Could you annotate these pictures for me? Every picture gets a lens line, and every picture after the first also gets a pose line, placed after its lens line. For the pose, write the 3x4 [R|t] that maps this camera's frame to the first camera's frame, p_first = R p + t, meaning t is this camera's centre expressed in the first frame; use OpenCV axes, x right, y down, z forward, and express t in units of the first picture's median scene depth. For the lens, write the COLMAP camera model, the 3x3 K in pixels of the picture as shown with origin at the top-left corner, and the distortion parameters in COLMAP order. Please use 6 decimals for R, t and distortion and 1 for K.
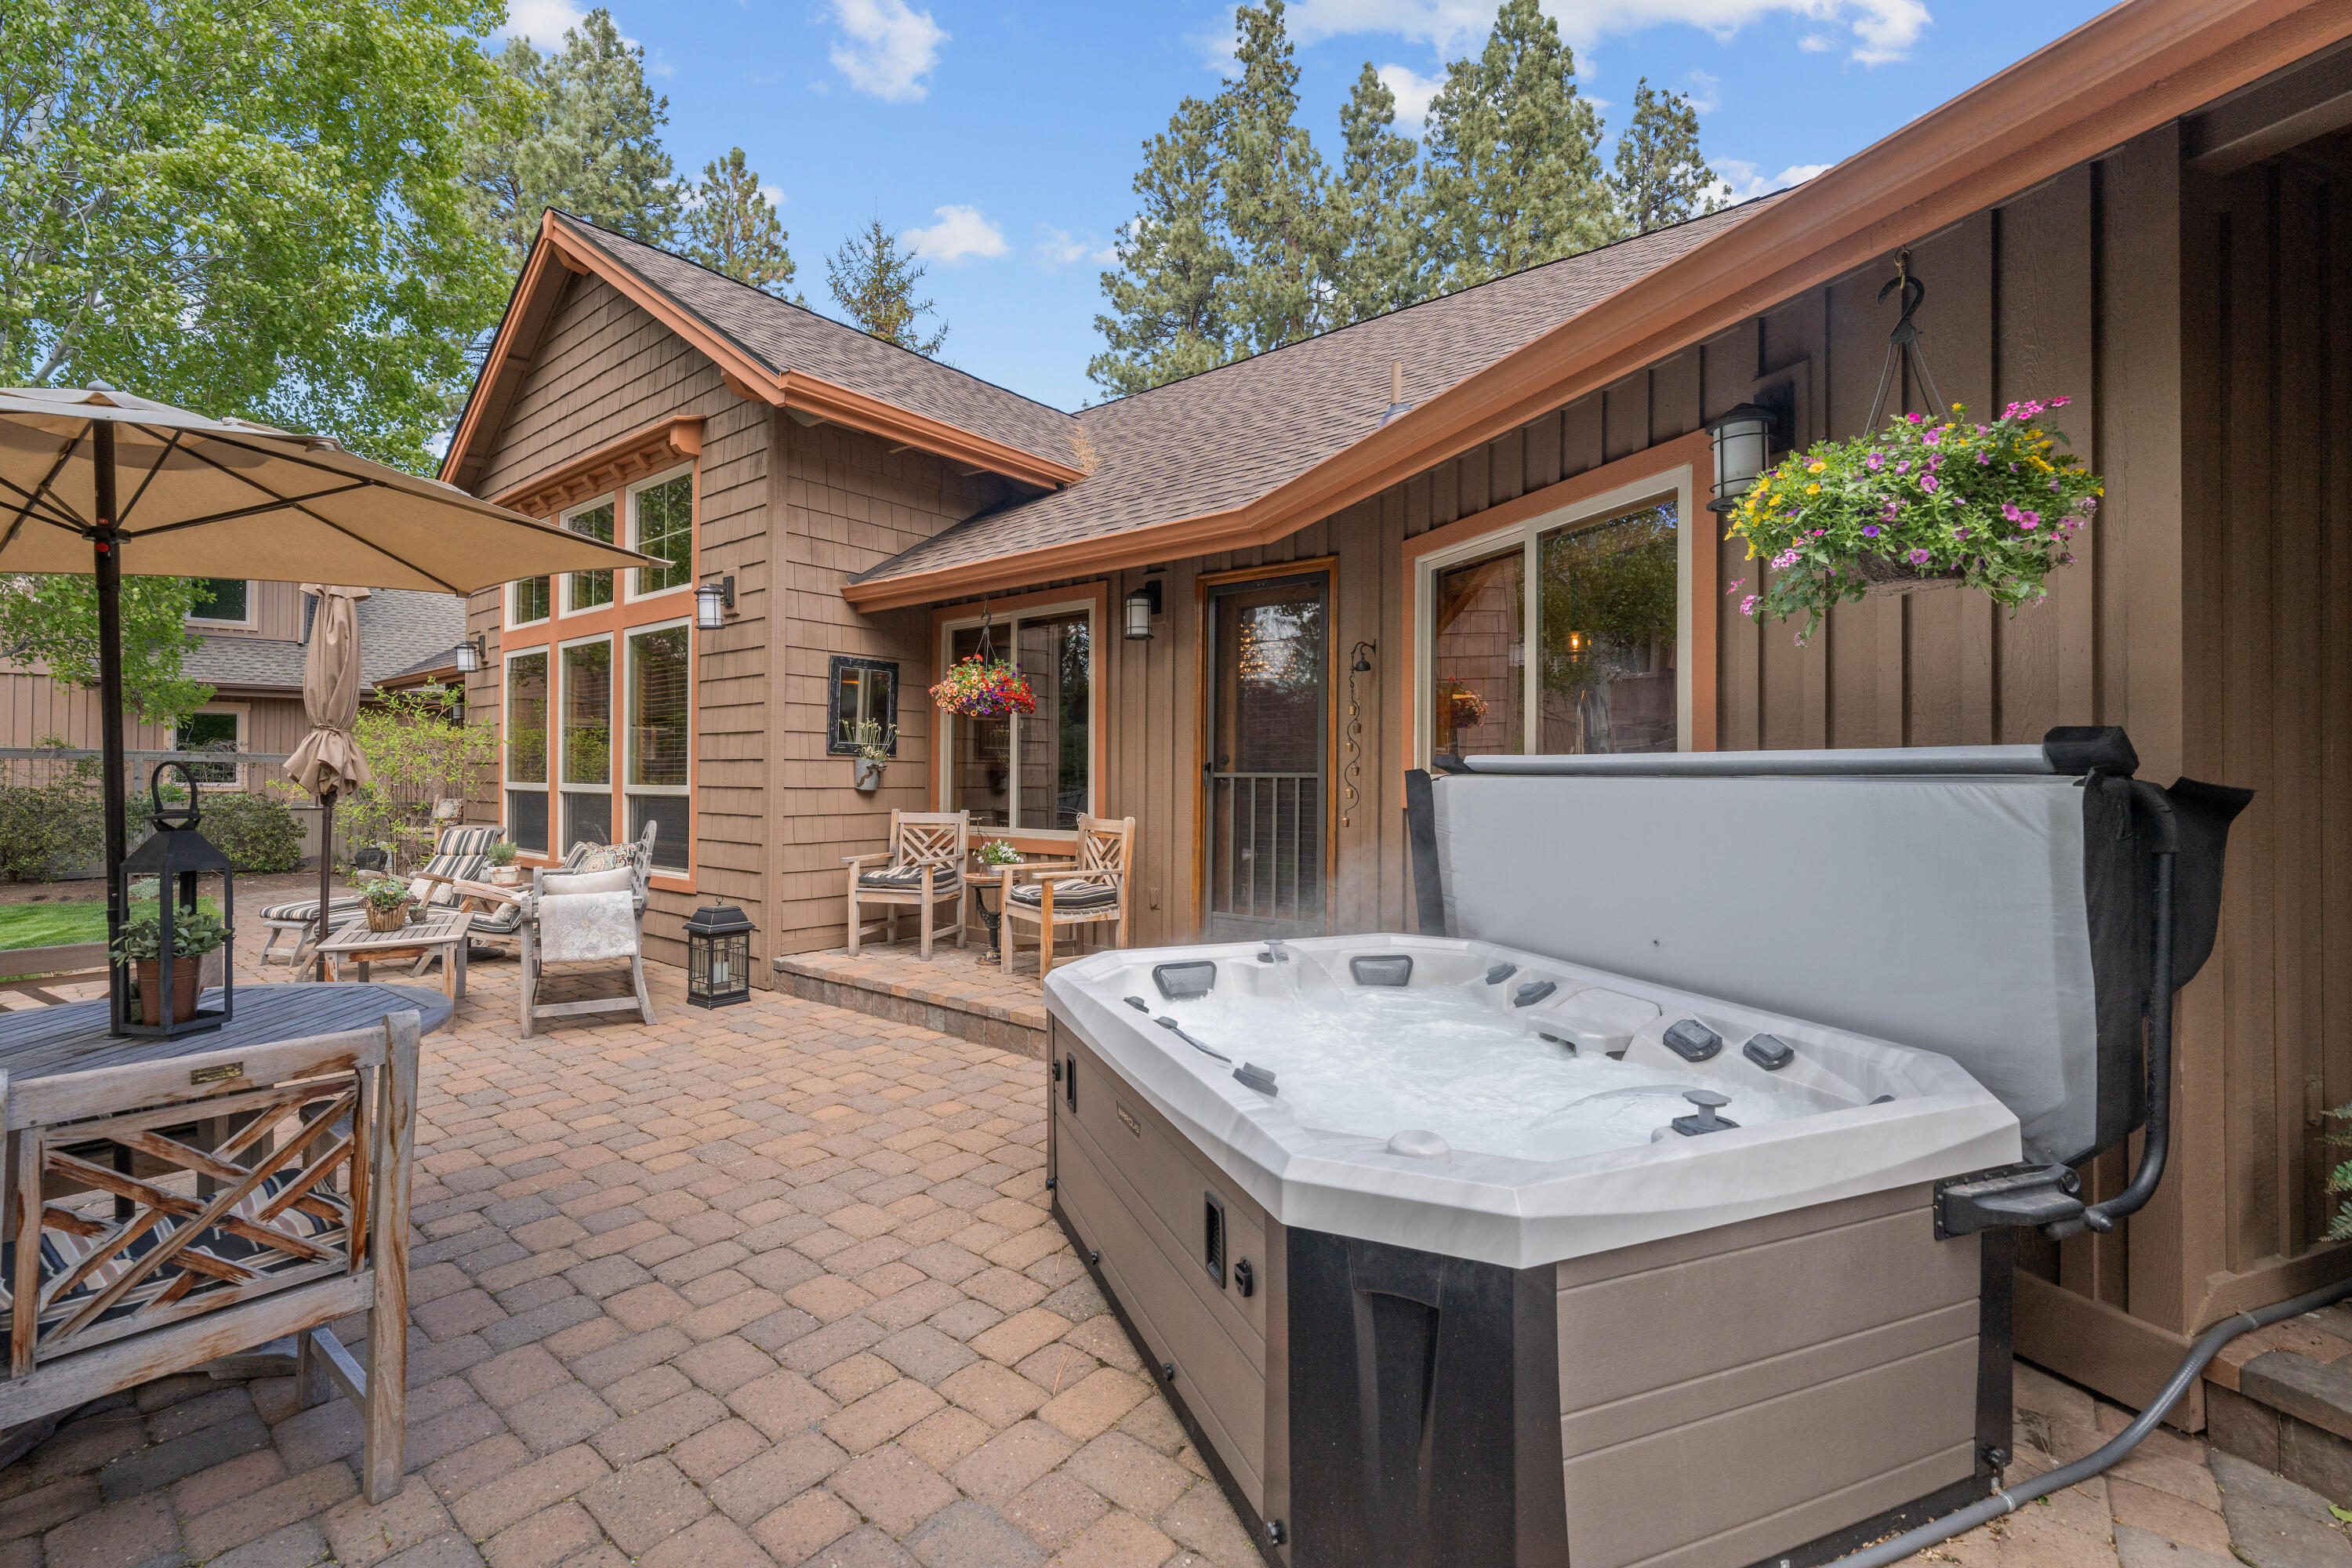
lens RADIAL K [[1025.9, 0, 1182.7], [0, 1025.9, 789.6], [0, 0, 1]] dist [-0.001150, 0.000090]
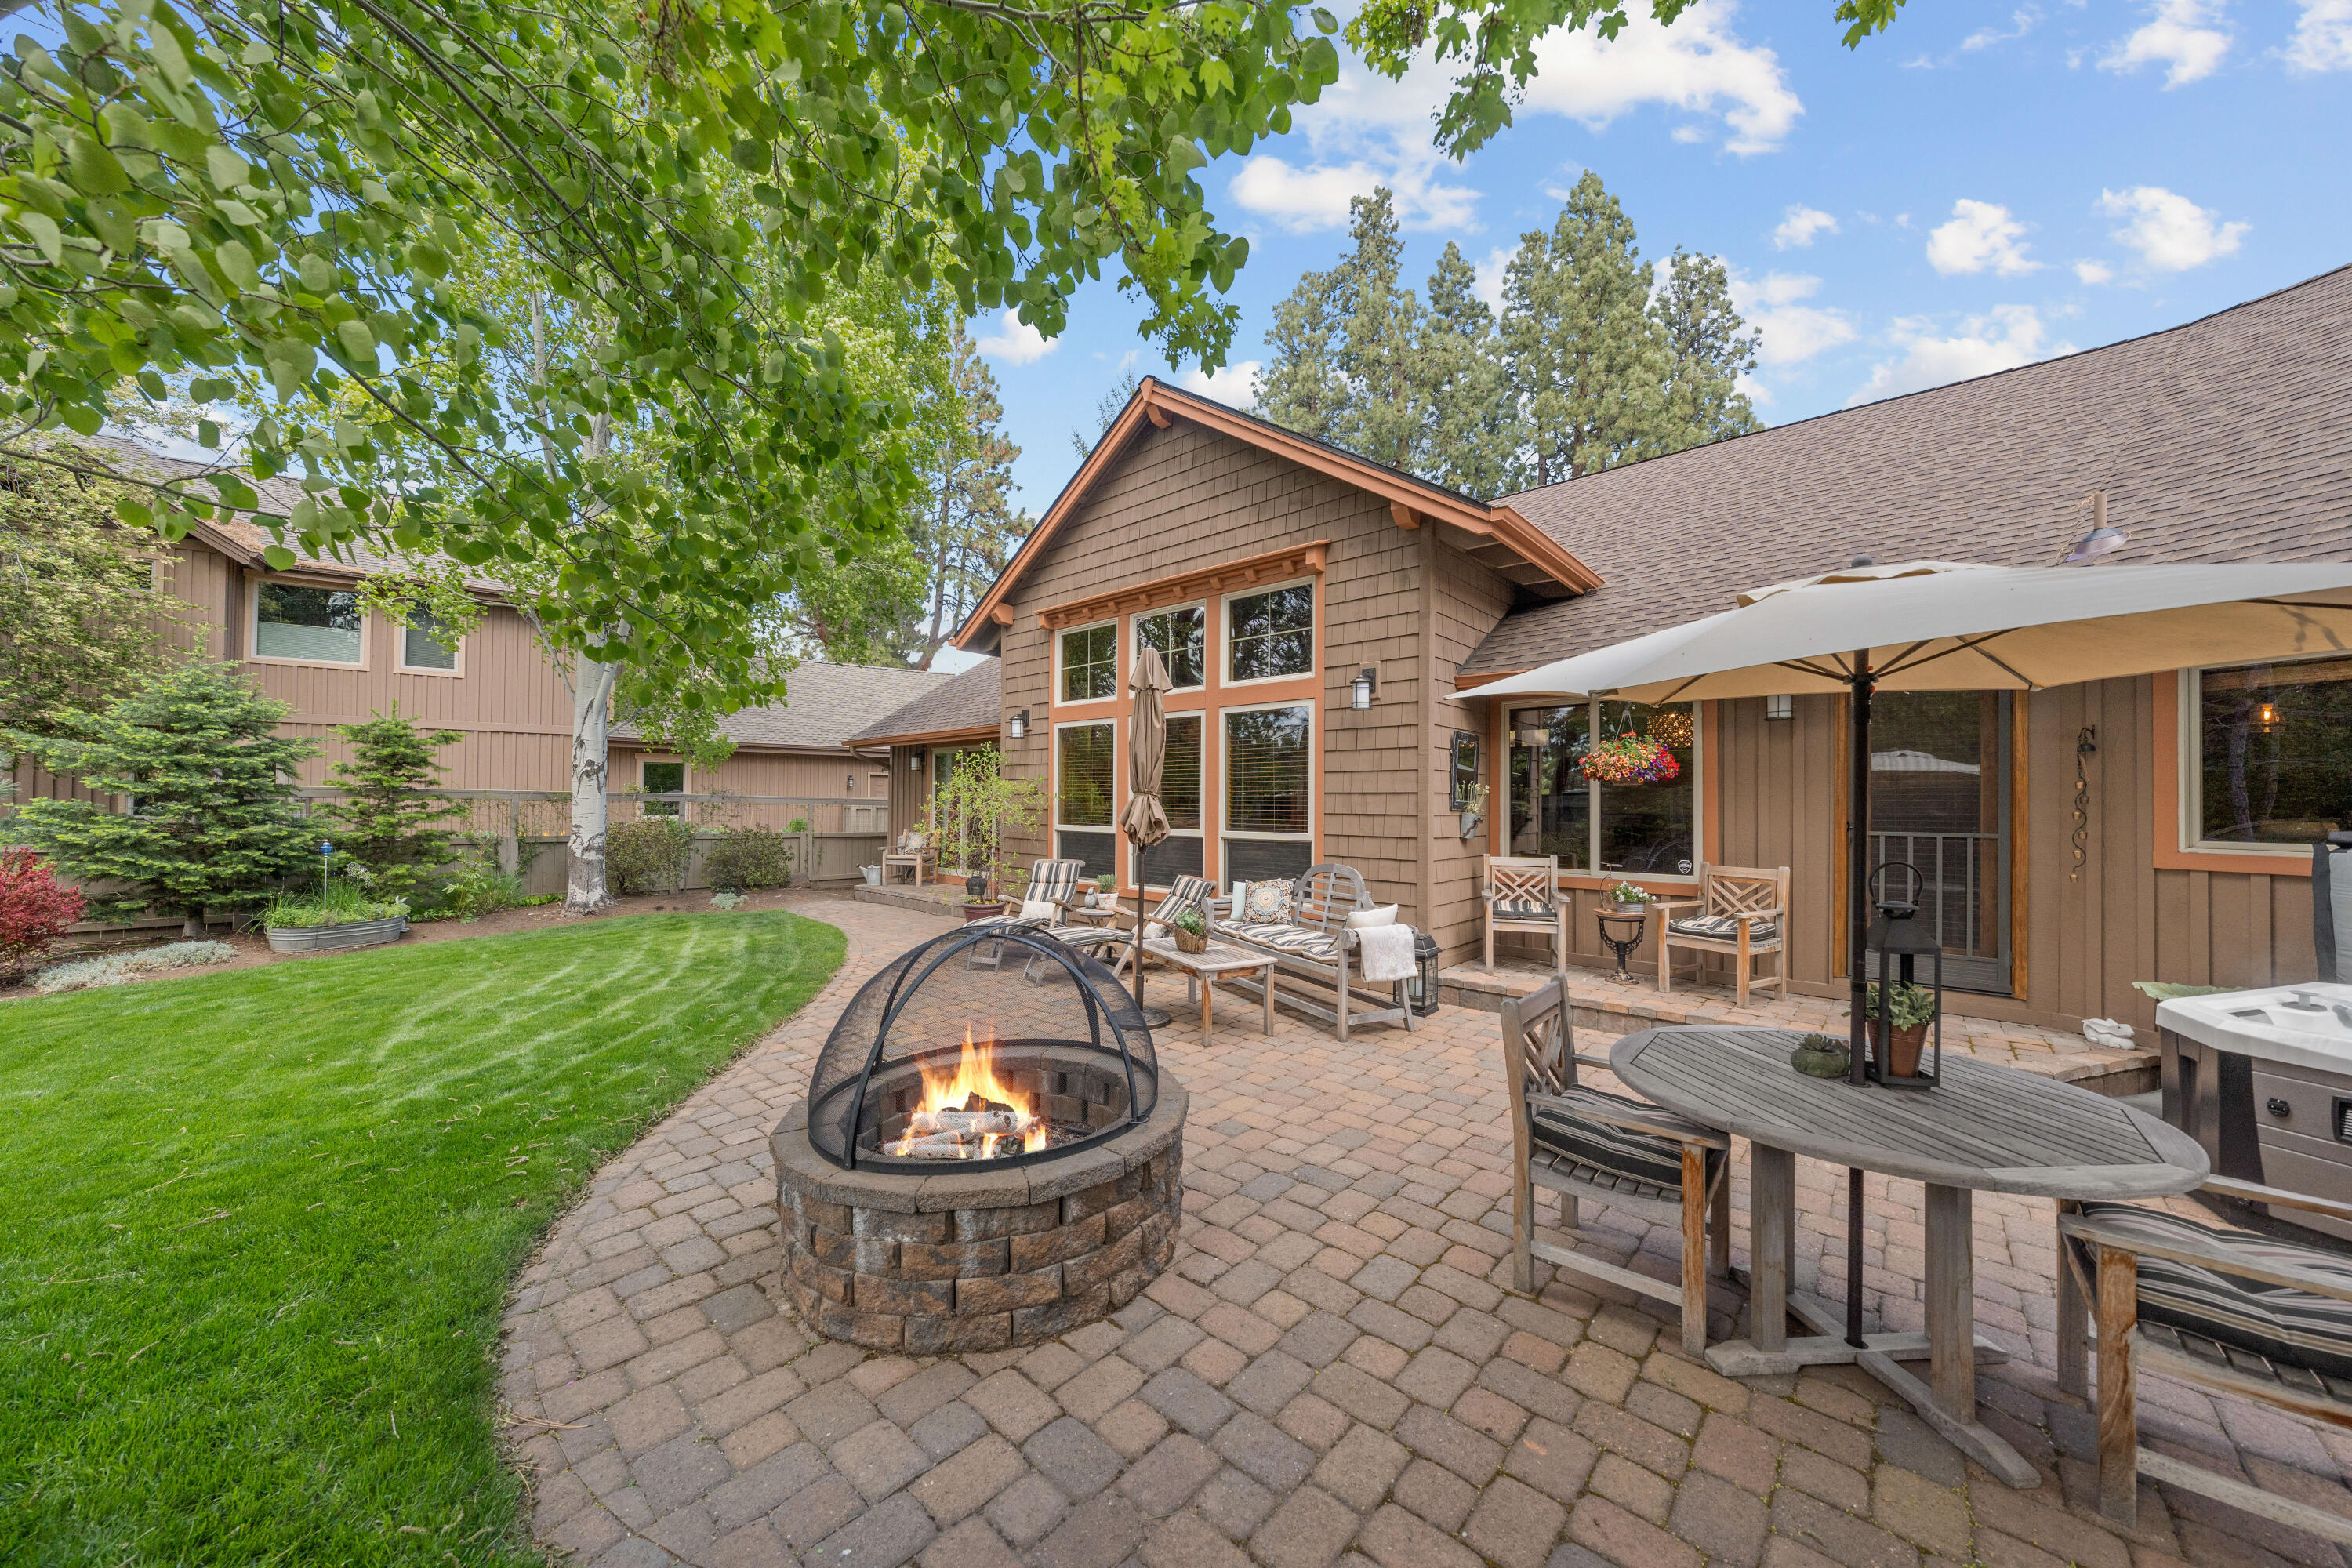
lens RADIAL K [[814.8, 0, 1165.0], [0, 814.8, 797.3], [0, 0, 1]] dist [-0.002879, -0.000070]
pose [[0.998155, 0.000303, -0.060714, -0.131303], [-0.001352, 0.999850, -0.017242, -0.006886], [0.060700, 0.017292, 0.998006, -0.000433]]
